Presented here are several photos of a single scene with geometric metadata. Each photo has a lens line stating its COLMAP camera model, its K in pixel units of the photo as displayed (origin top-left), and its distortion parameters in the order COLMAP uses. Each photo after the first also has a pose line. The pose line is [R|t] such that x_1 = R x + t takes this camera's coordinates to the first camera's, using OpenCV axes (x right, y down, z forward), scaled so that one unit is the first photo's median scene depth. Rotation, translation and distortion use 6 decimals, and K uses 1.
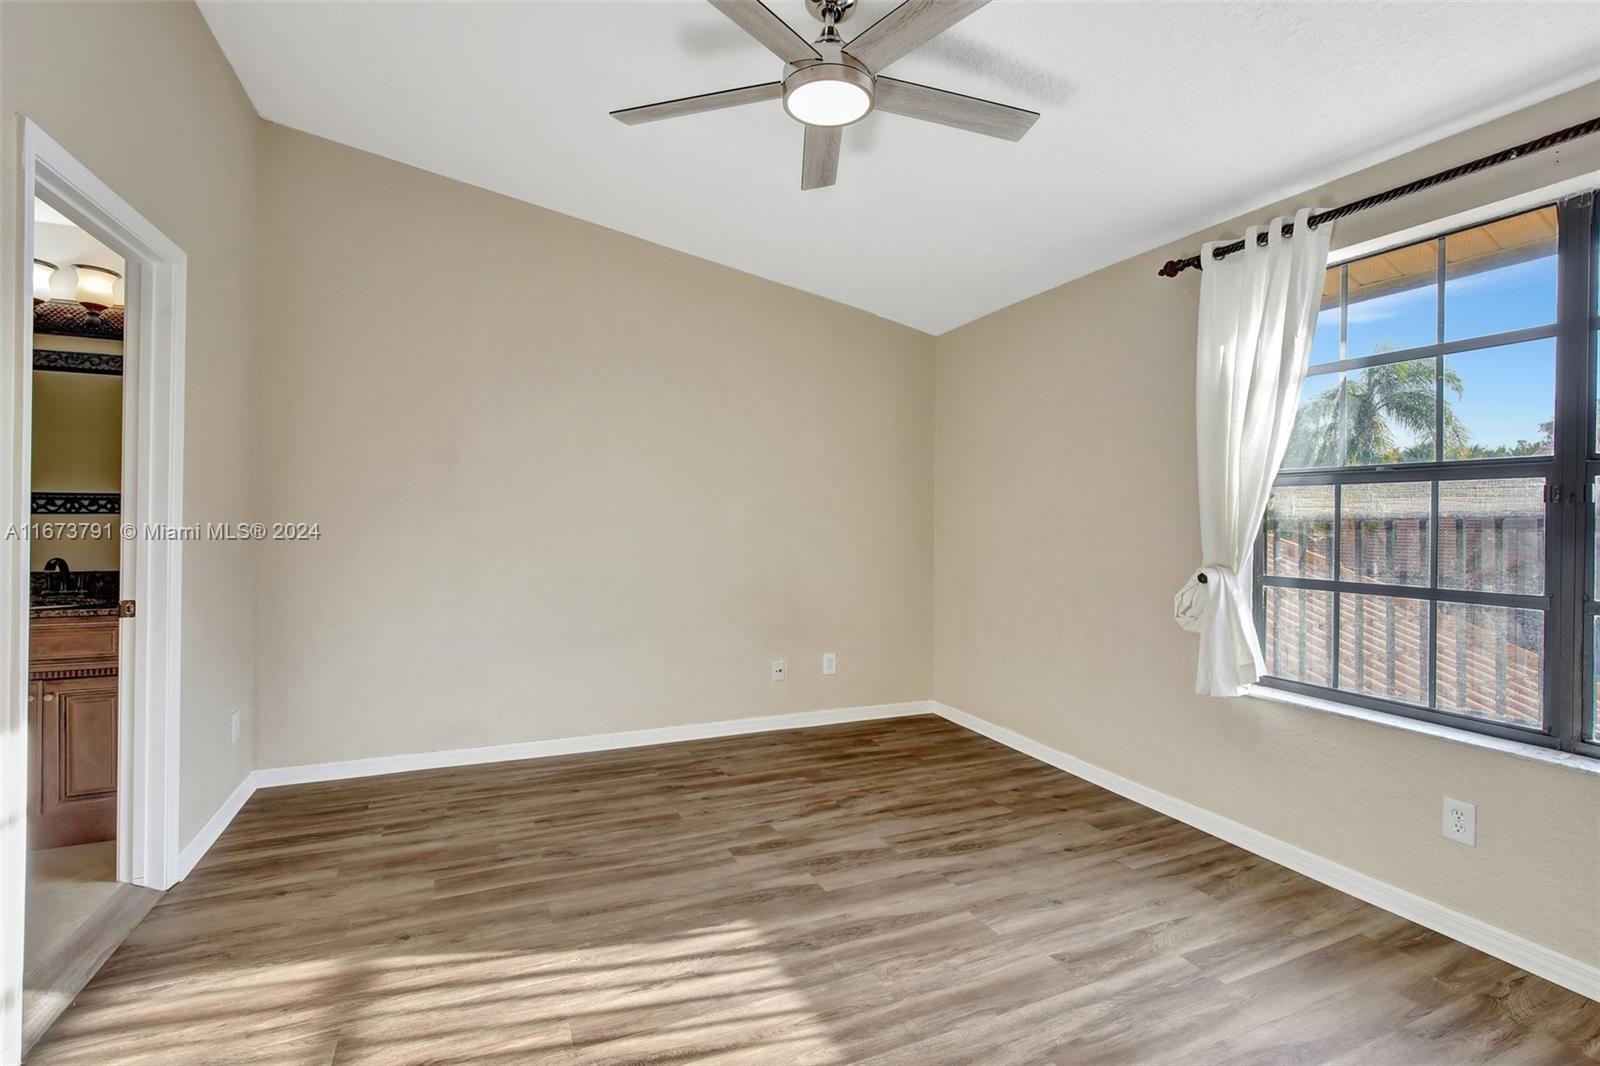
lens RADIAL K [[757.4, 0, 813.4], [0, 757.4, 509.1], [0, 0, 1]] dist [-0.010332, 0.001010]
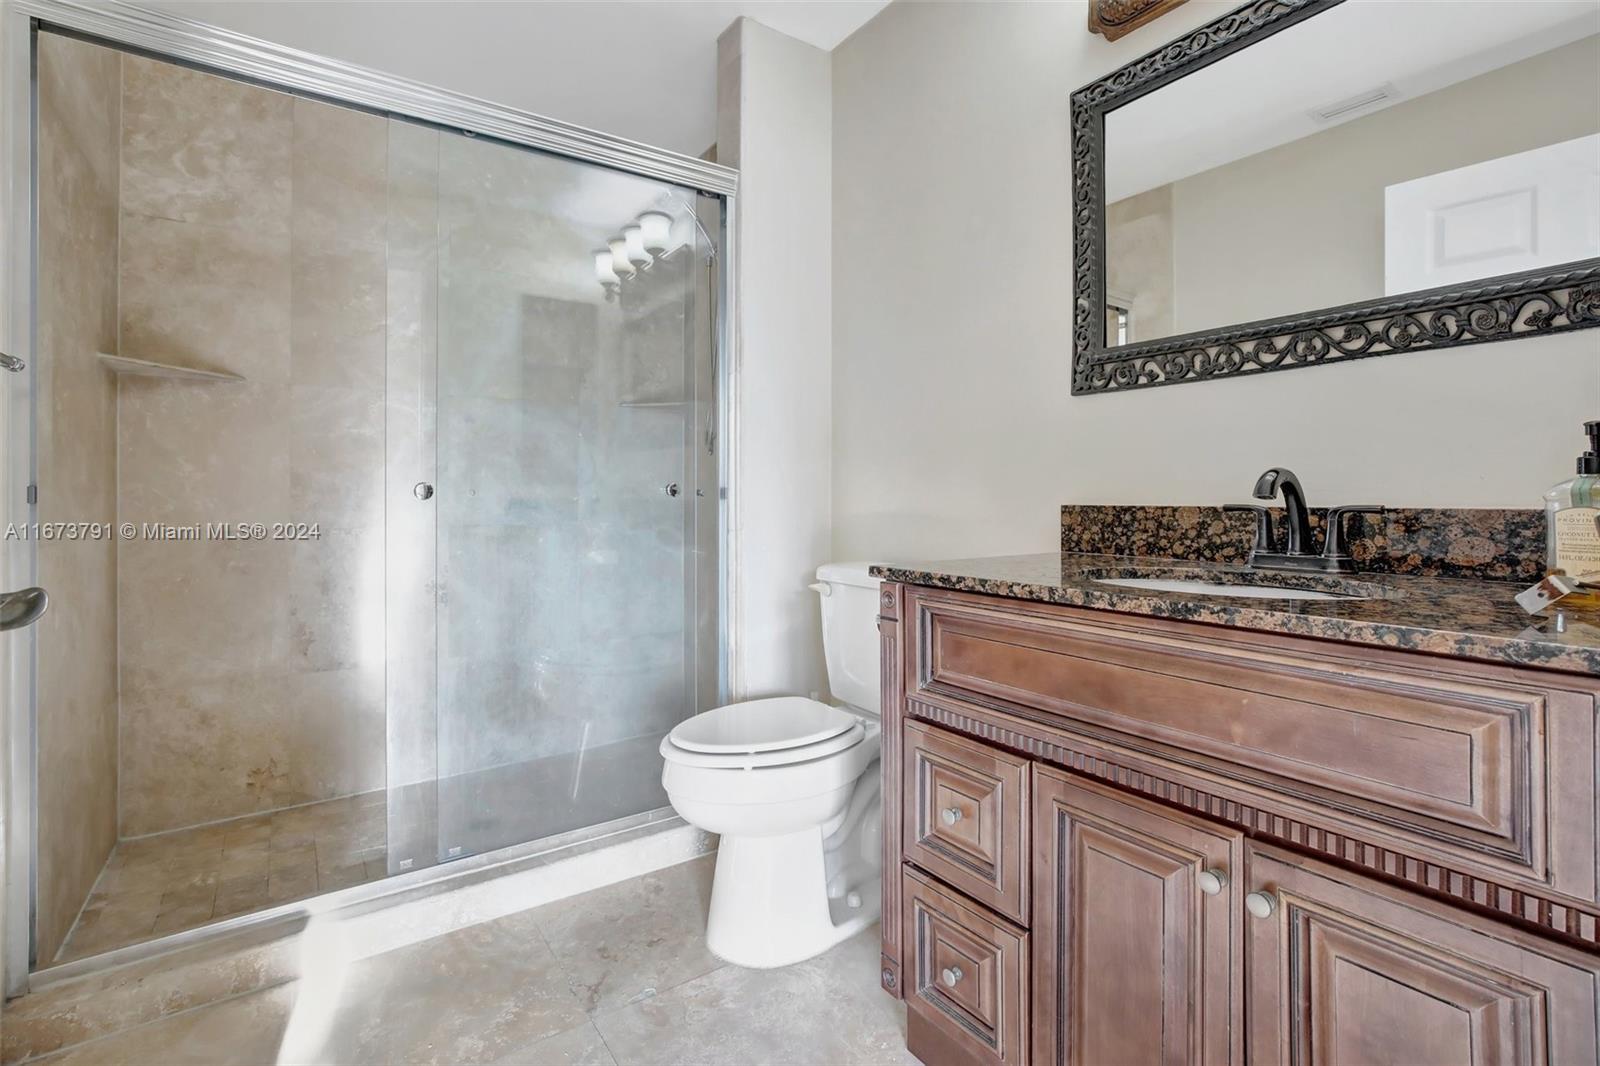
lens RADIAL K [[739.2, 0, 800.8], [0, 739.2, 489.0], [0, 0, 1]] dist [-0.027681, 0.000137]
pose [[0.199225, -0.013856, -0.979856, -0.824671], [0.010734, 0.999871, -0.011957, 0.094596], [0.979895, -0.008135, 0.199348, 0.817130]]
